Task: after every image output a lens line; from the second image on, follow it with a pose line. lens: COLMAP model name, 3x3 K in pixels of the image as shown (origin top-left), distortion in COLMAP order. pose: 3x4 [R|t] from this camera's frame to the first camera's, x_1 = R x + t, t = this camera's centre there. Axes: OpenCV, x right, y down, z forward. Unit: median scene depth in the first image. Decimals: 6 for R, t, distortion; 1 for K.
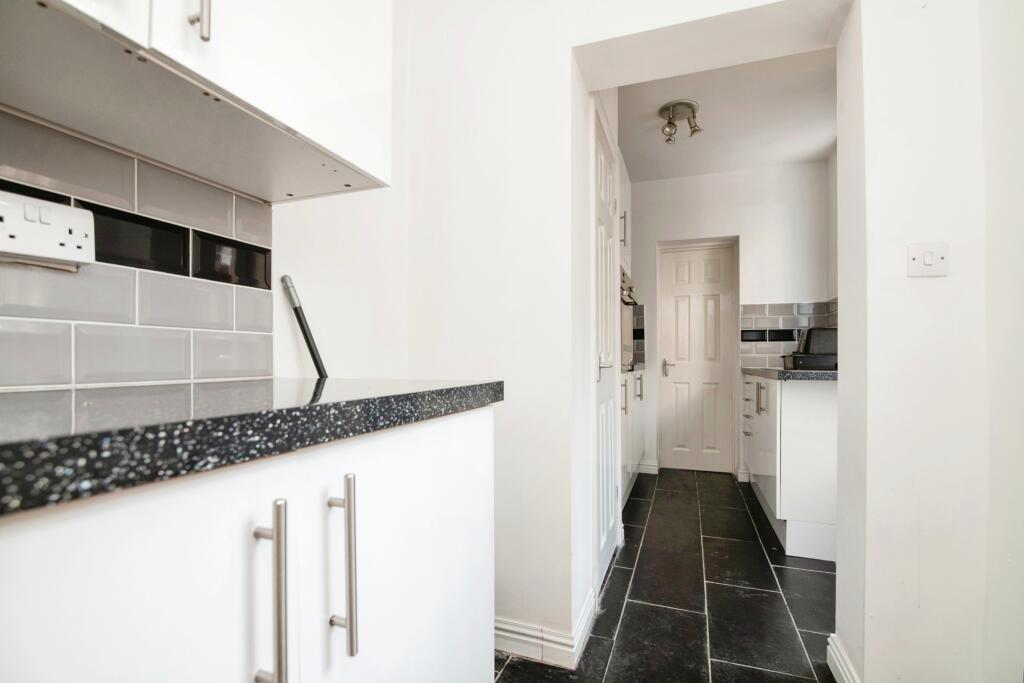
lens RADIAL K [[473.0, 0, 508.6], [0, 473.0, 374.1], [0, 0, 1]] dist [-0.022770, 0.000285]
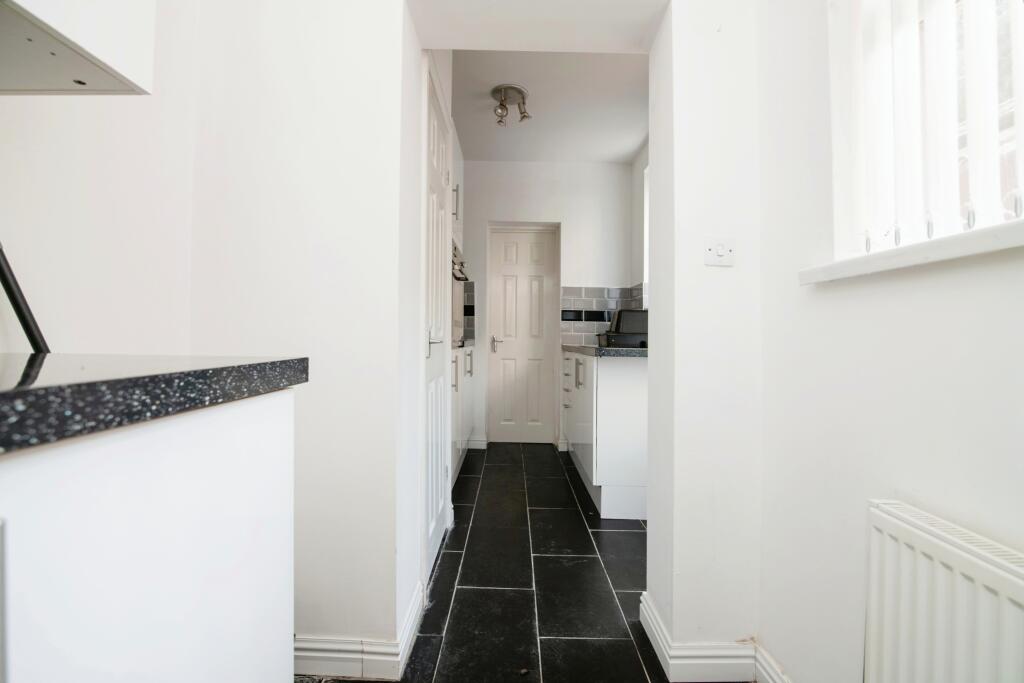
lens RADIAL K [[473.0, 0, 514.5], [0, 473.0, 343.9], [0, 0, 1]] dist [-0.022770, 0.000285]
pose [[0.933633, 0.011398, 0.358050, 0.011269], [-0.006787, 0.999877, -0.014133, 0.000036], [-0.358167, 0.010765, 0.933595, 0.049545]]
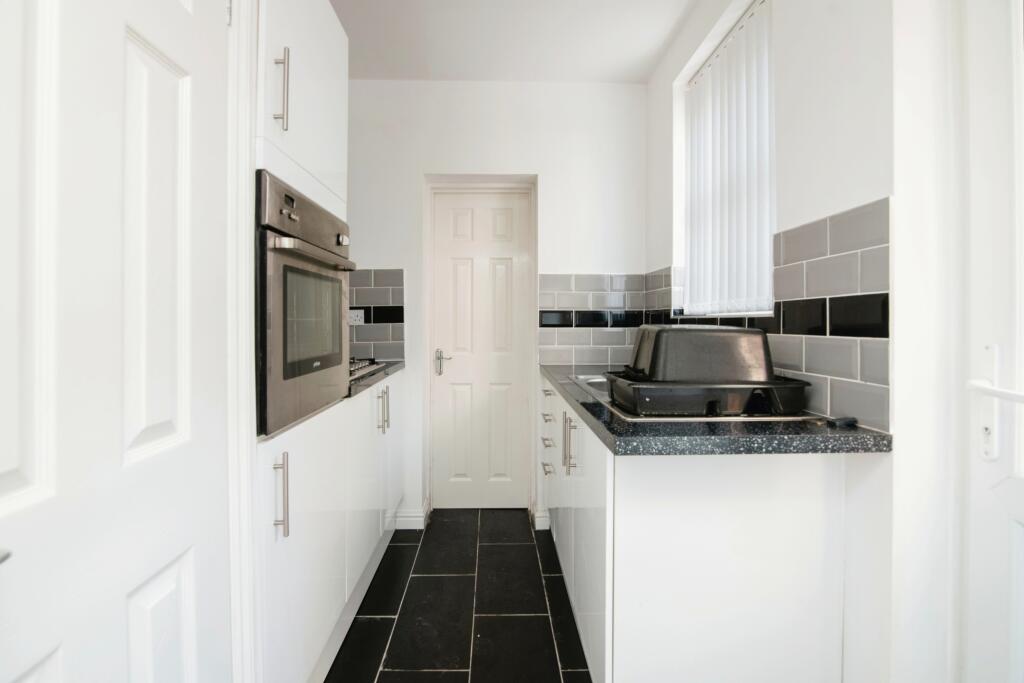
lens RADIAL K [[473.0, 0, 477.2], [0, 473.0, 354.5], [0, 0, 1]] dist [-0.022770, 0.000285]
pose [[0.947552, -0.018330, 0.319076, 0.317983], [0.004297, 0.998995, 0.044626, -0.105958], [-0.319573, -0.040915, 0.946678, 0.635213]]
